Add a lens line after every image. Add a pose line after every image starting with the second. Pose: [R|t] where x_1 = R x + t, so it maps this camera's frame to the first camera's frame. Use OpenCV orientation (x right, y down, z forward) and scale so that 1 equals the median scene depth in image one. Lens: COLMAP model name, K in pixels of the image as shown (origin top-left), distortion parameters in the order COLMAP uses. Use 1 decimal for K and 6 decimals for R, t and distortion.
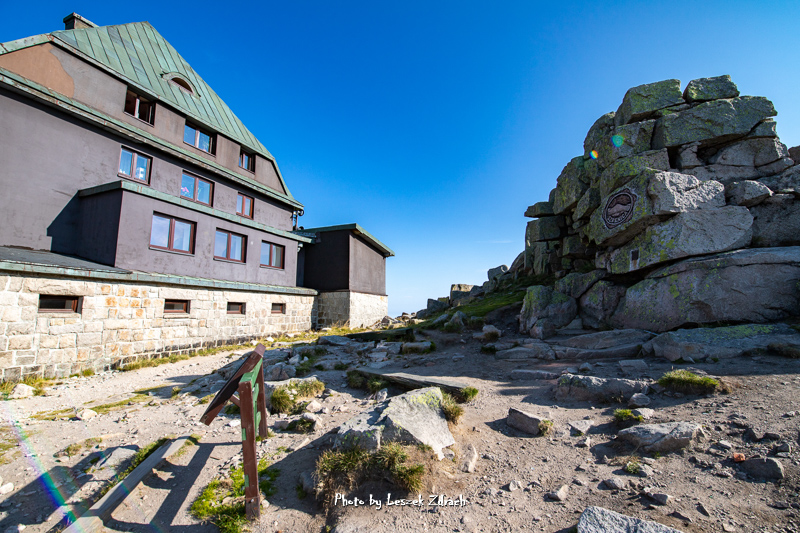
lens RADIAL K [[350.4, 0, 396.2], [0, 350.4, 267.6], [0, 0, 1]] dist [-0.009441, -0.006419]
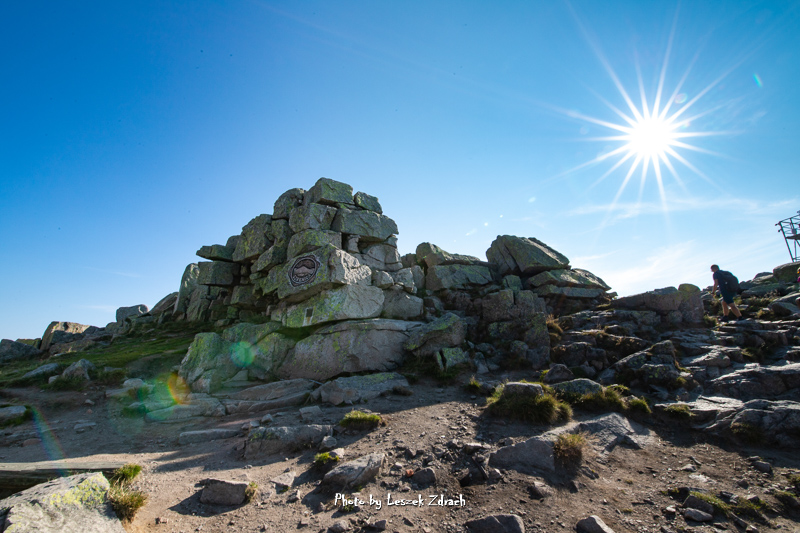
lens RADIAL K [[350.4, 0, 401.8], [0, 350.4, 267.0], [0, 0, 1]] dist [-0.009441, -0.006419]
pose [[0.547023, 0.232969, 0.804046, -0.123135], [-0.110675, 0.972190, -0.206392, 0.024290], [-0.829769, 0.023914, 0.557595, 0.102083]]
